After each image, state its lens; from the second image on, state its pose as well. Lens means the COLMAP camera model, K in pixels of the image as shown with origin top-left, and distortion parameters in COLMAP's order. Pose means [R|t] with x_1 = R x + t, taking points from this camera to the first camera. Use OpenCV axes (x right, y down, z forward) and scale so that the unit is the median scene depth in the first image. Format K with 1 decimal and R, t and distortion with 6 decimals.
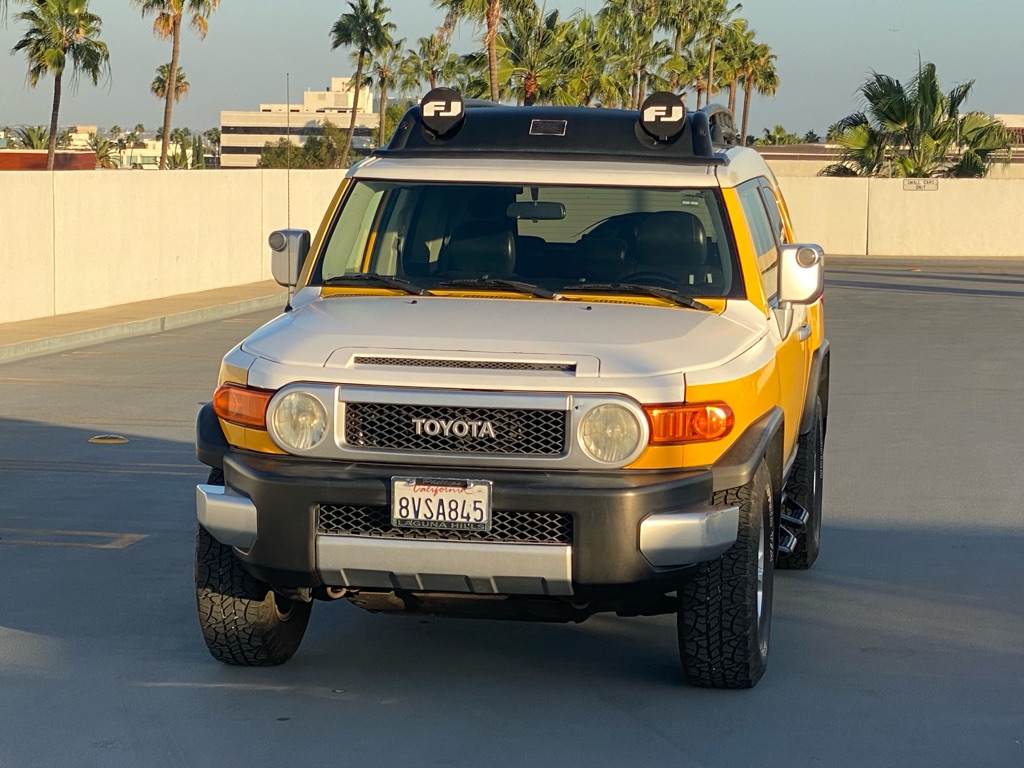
lens RADIAL K [[2663.5, 0, 514.1], [0, 2663.5, 411.7], [0, 0, 1]] dist [0.122380, -0.034603]
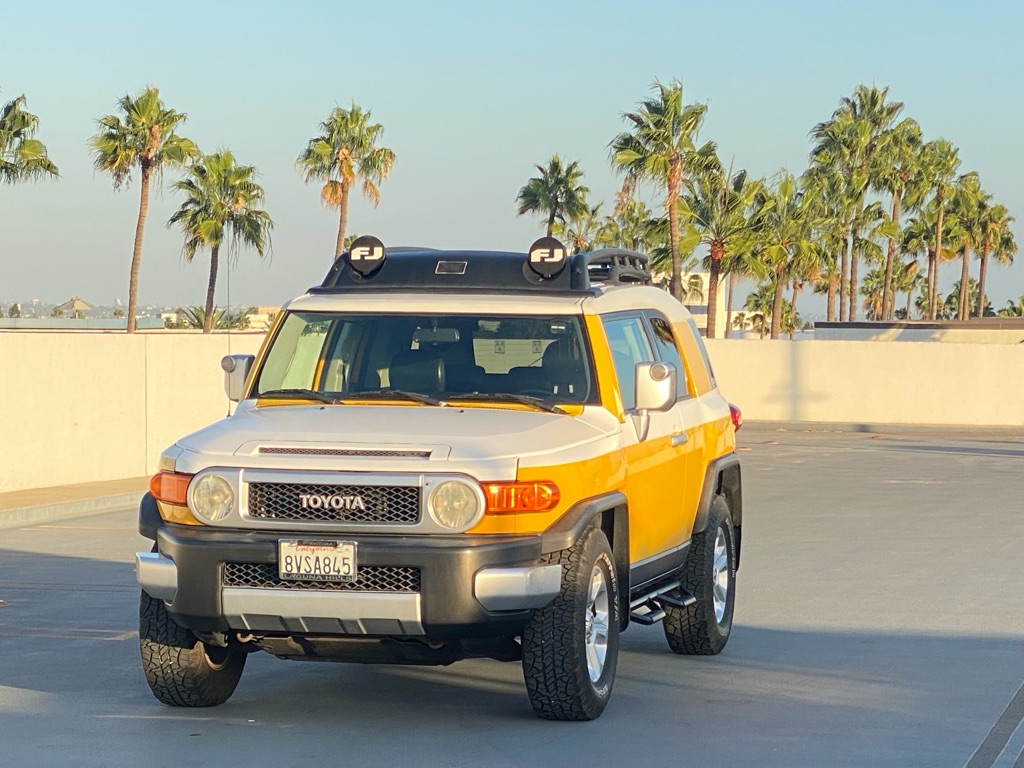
lens RADIAL K [[3036.3, 0, 511.9], [0, 3036.3, 383.6], [0, 0, 1]] dist [0.010993, 1.518799]
pose [[0.997003, -0.007668, -0.076979, 0.169325], [0.001496, 0.996800, -0.079919, 0.063930], [0.077346, 0.079564, 0.993825, -0.410443]]
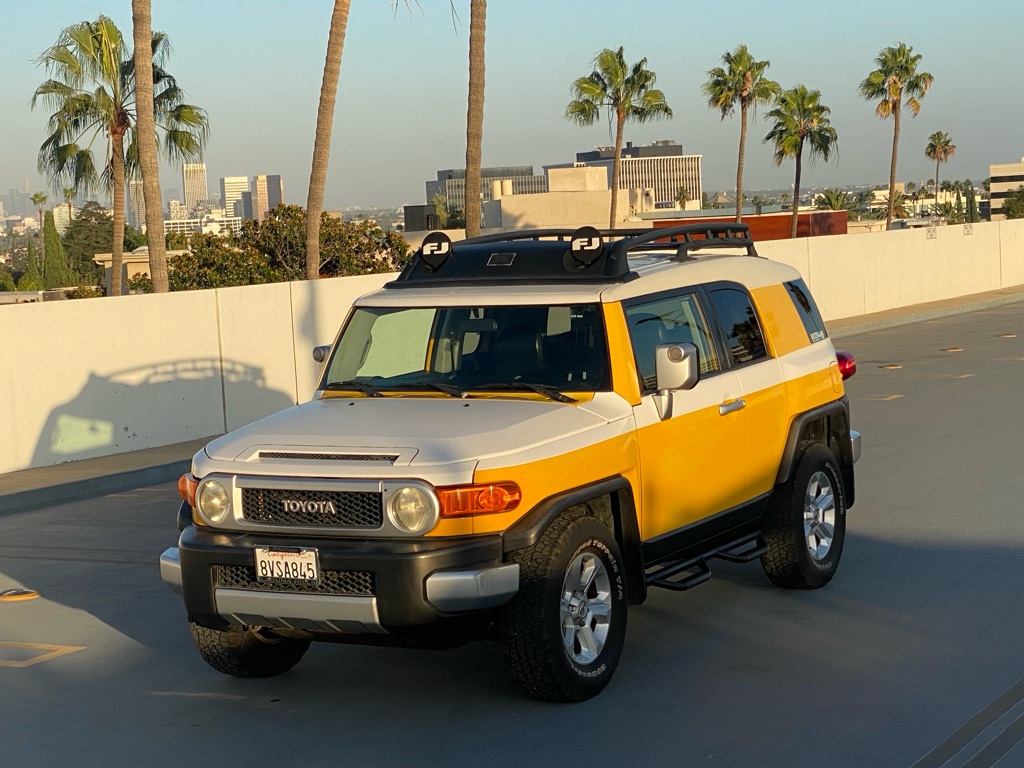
lens RADIAL K [[2053.4, 0, 500.7], [0, 2053.4, 380.8], [0, 0, 1]] dist [0.020513, 2.517952]
pose [[0.939403, -0.034752, -0.341048, 0.411606], [0.030563, 0.999377, -0.017650, -0.034835], [0.341449, 0.006157, 0.939880, 0.069573]]
